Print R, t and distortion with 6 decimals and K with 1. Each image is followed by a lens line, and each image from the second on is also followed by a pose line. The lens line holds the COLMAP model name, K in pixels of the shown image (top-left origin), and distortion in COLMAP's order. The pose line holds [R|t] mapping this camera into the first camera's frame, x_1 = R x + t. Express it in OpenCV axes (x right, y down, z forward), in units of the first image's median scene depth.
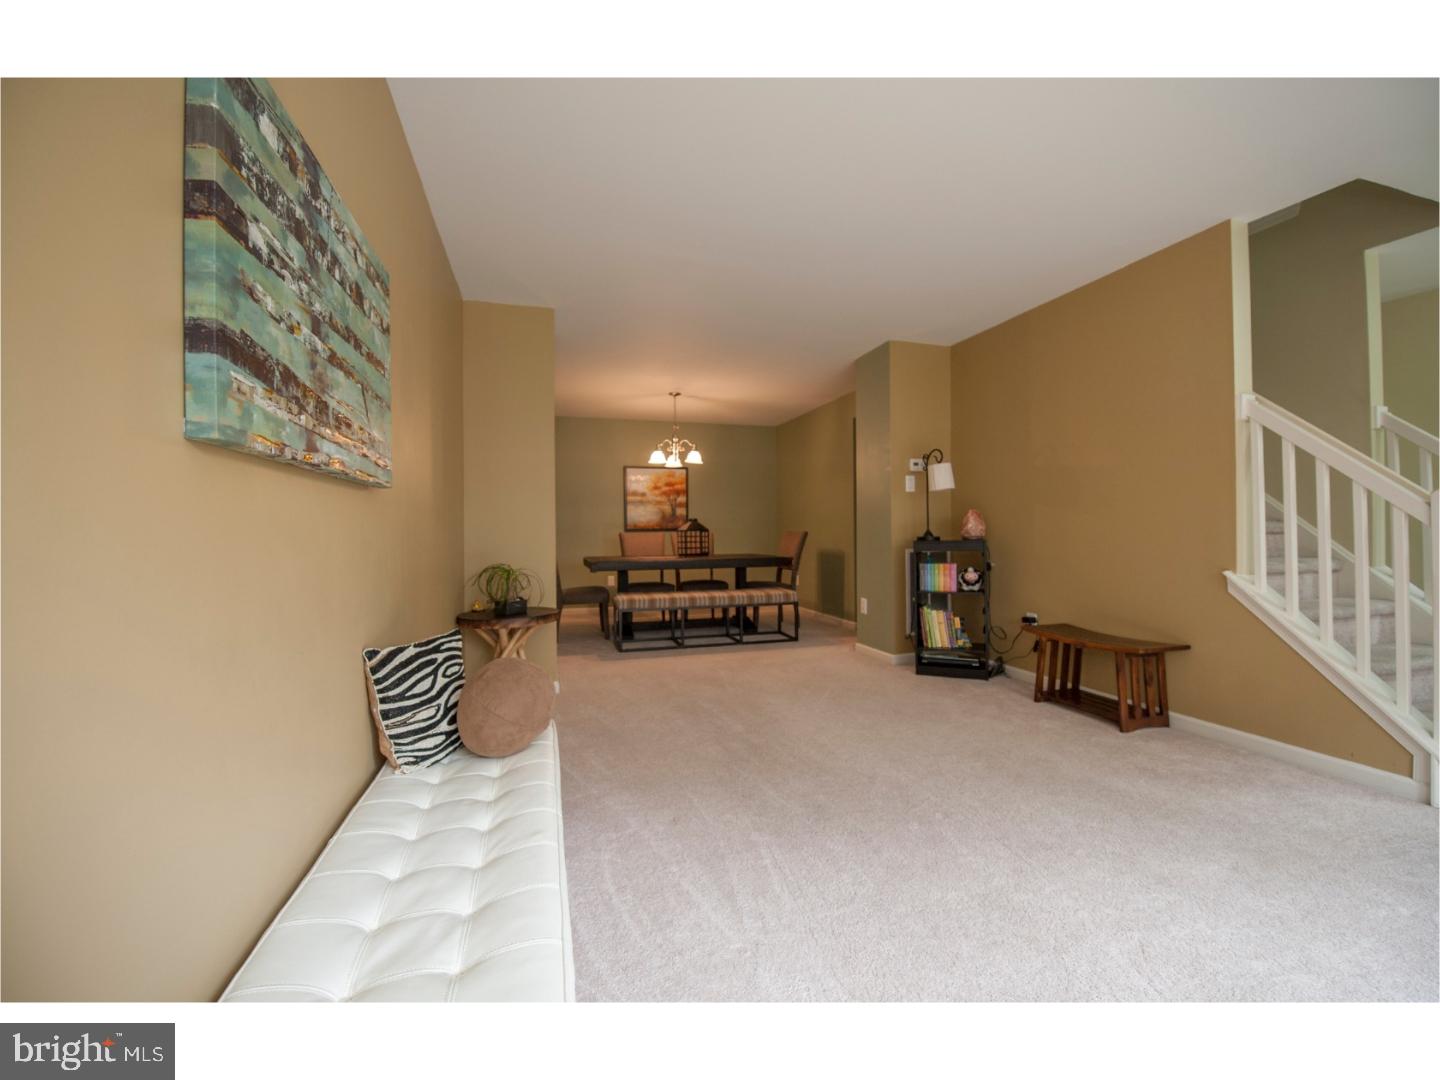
lens RADIAL K [[587.9, 0, 717.4], [0, 587.9, 536.3], [0, 0, 1]] dist [-0.003593, -0.000305]
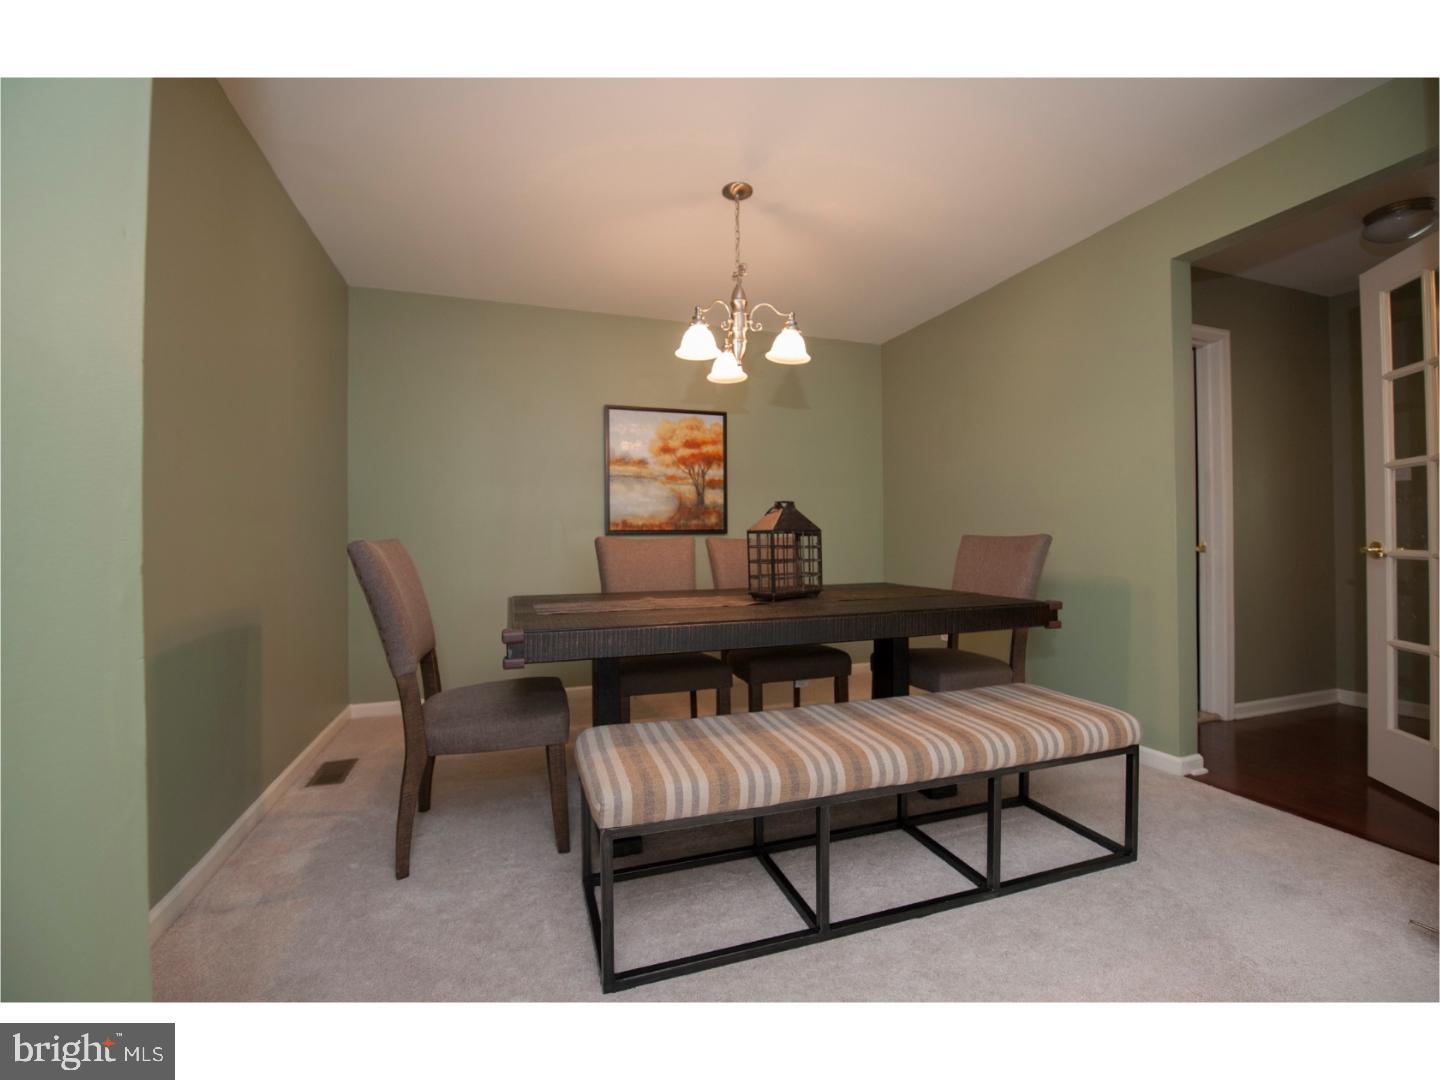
lens RADIAL K [[587.9, 0, 717.4], [0, 587.9, 536.3], [0, 0, 1]] dist [-0.003593, -0.000305]
pose [[0.998685, 0.001634, 0.051243, -0.092144], [-0.001012, 0.999926, -0.012157, -0.001528], [-0.051259, 0.012089, 0.998612, 0.523752]]
